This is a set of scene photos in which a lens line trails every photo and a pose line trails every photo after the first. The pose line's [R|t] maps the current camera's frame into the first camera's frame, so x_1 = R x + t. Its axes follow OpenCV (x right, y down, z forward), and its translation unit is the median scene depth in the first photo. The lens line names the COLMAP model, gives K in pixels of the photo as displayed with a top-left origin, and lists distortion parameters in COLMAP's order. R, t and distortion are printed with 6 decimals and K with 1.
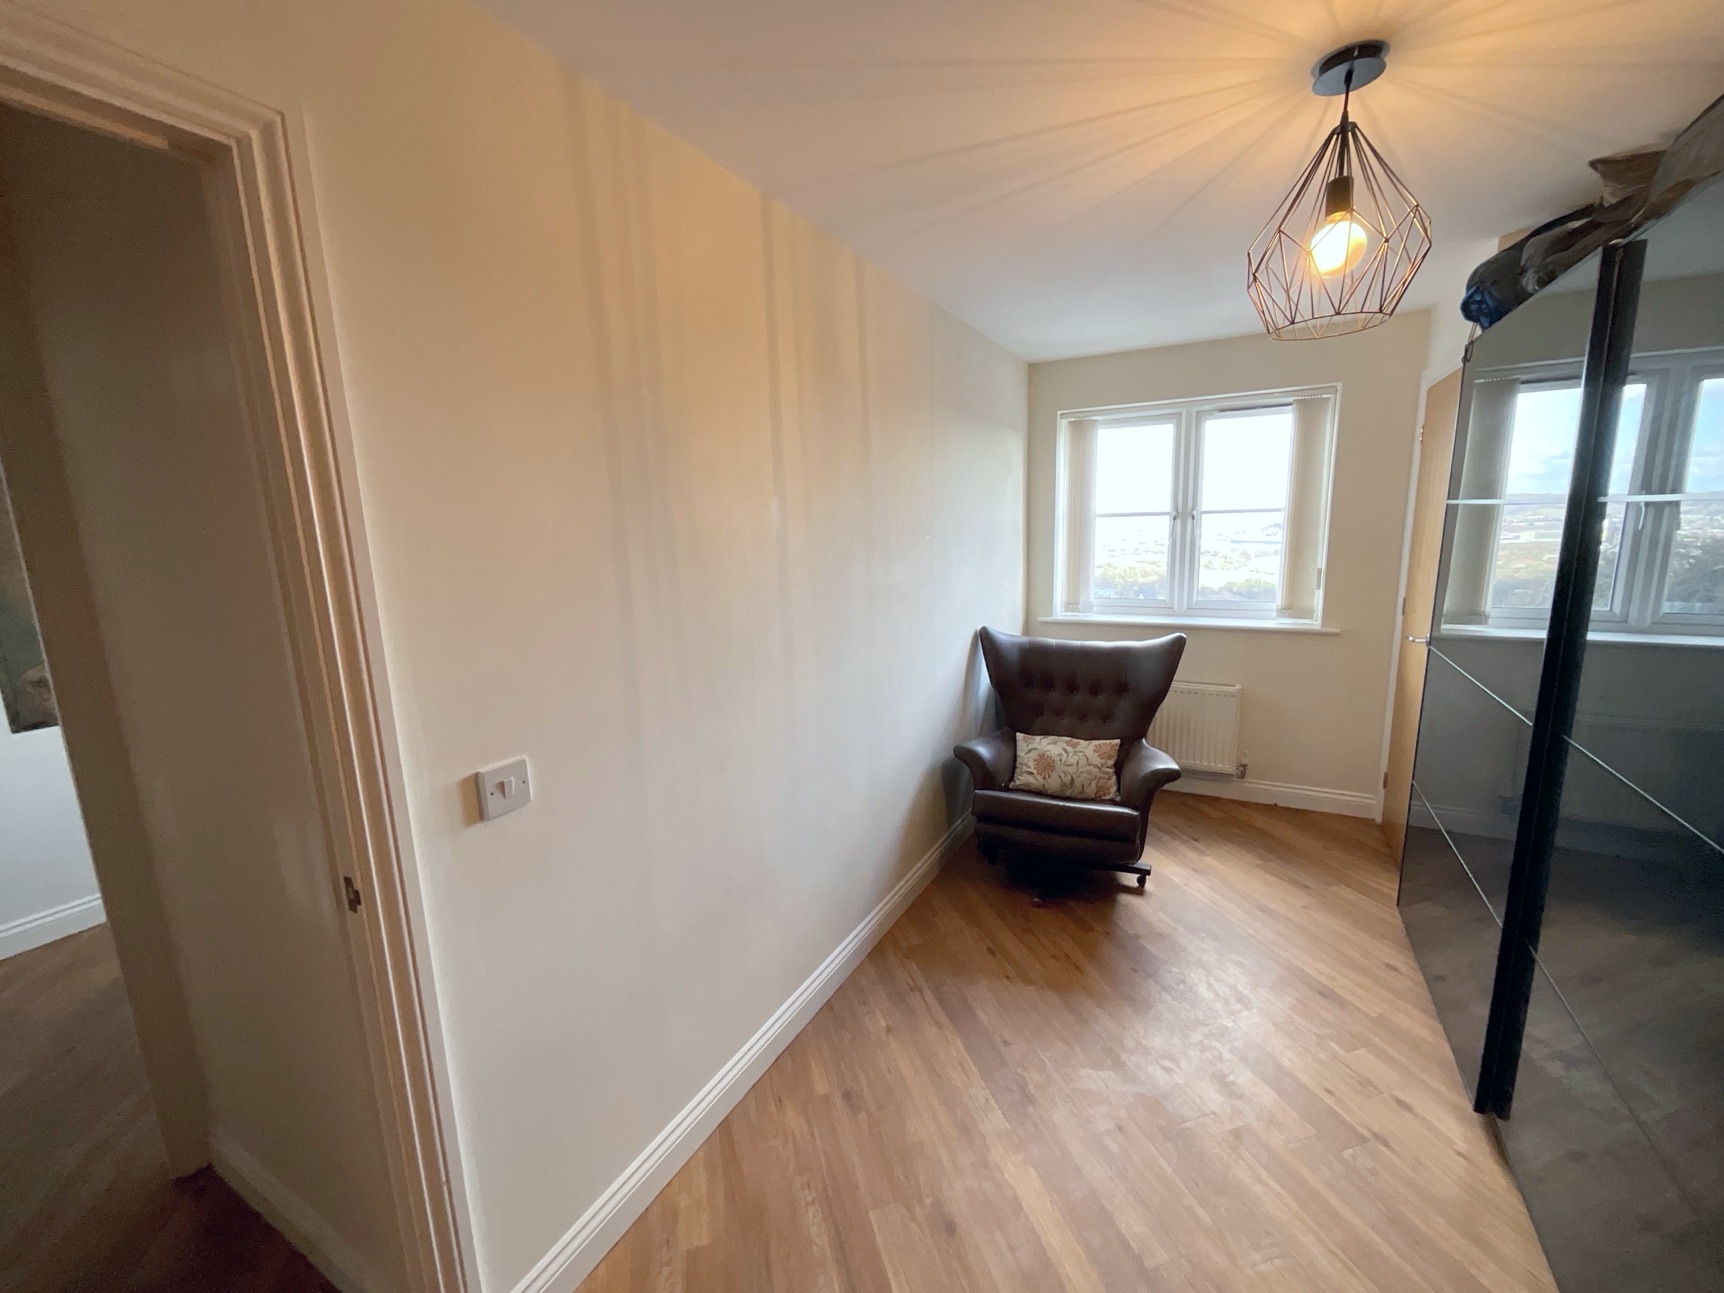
lens RADIAL K [[699.0, 0, 862.0], [0, 699.0, 646.5], [0, 0, 1]] dist [0.000332, 0.000694]
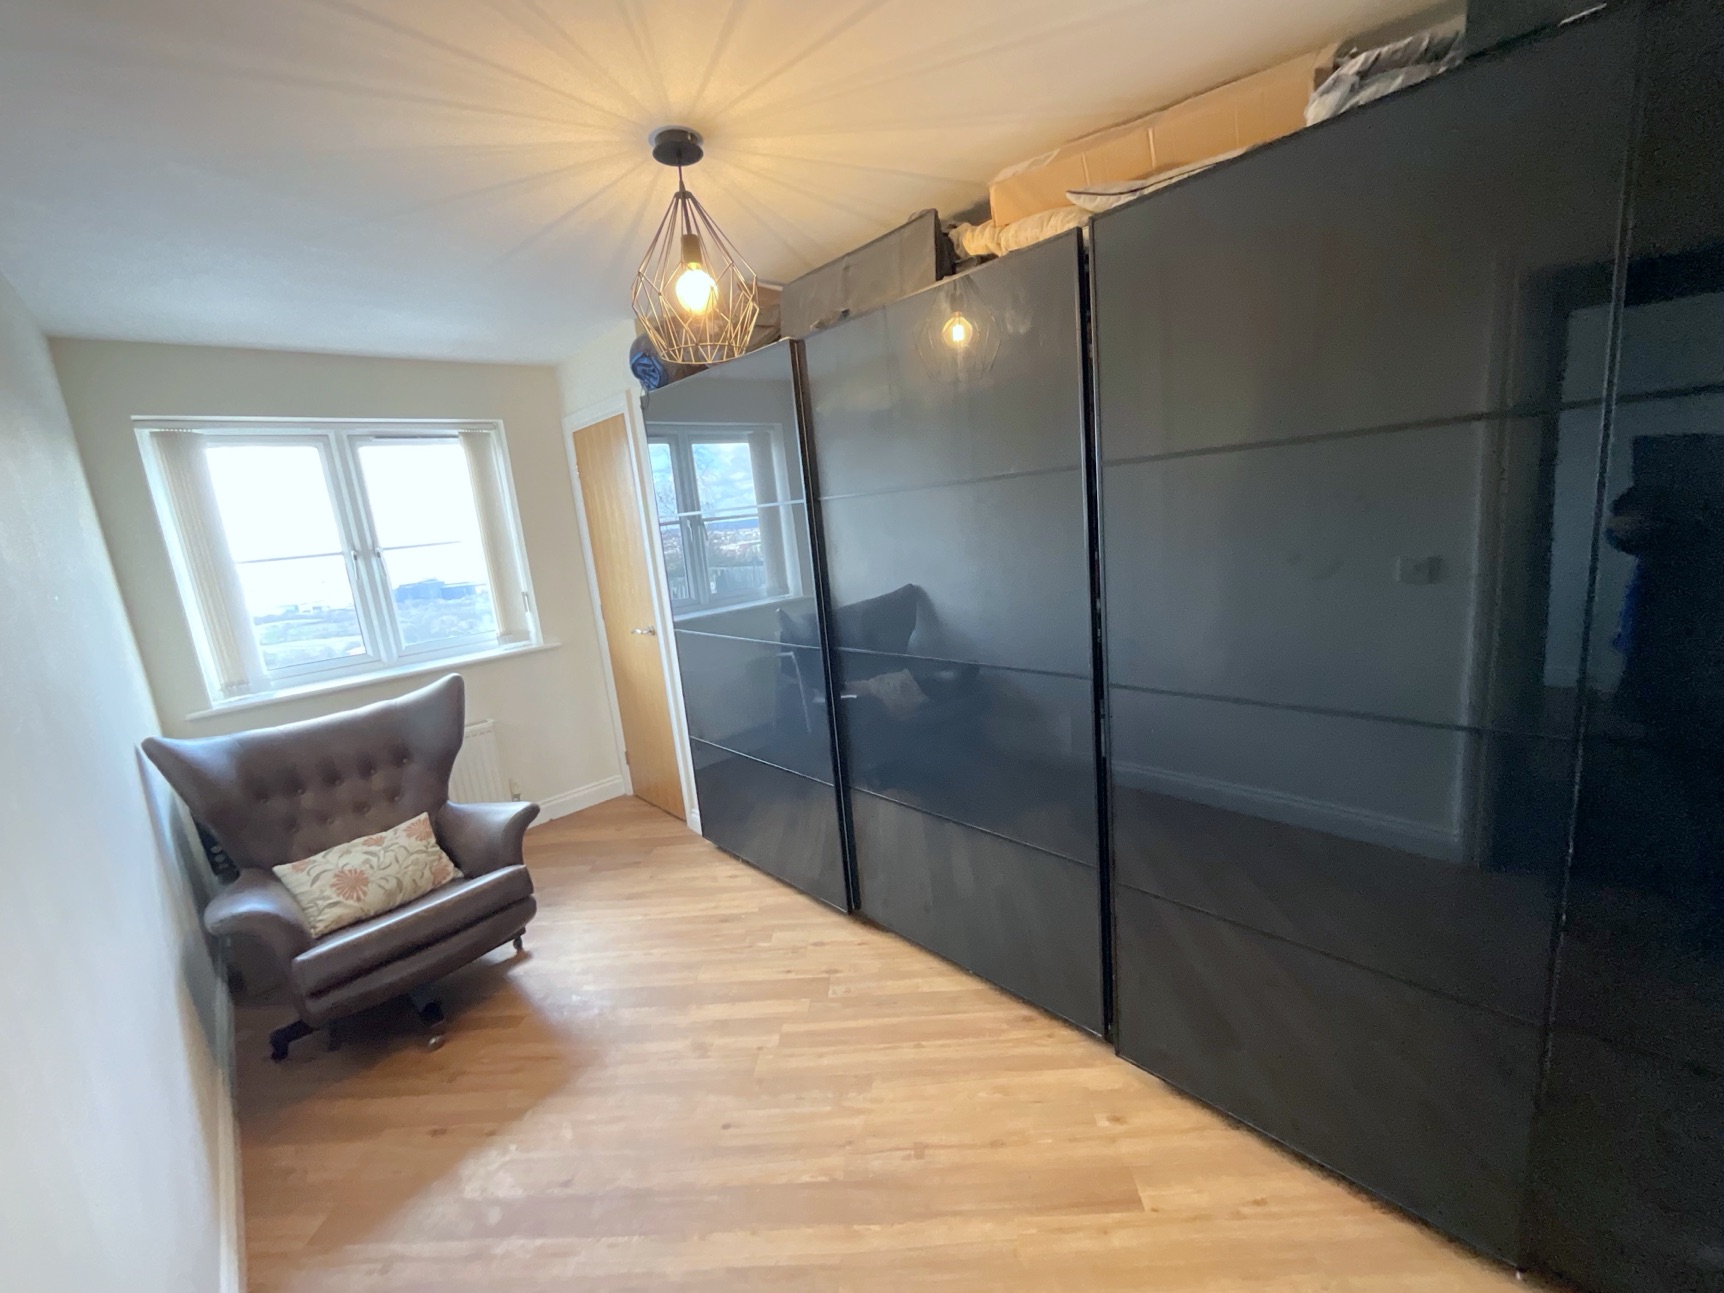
lens RADIAL K [[699.0, 0, 862.0], [0, 699.0, 646.5], [0, 0, 1]] dist [0.000332, 0.000694]
pose [[0.318465, -0.181051, 0.930484, -0.212253], [0.252325, 0.962368, 0.100895, -0.010694], [-0.913735, 0.202652, 0.352164, 0.192833]]
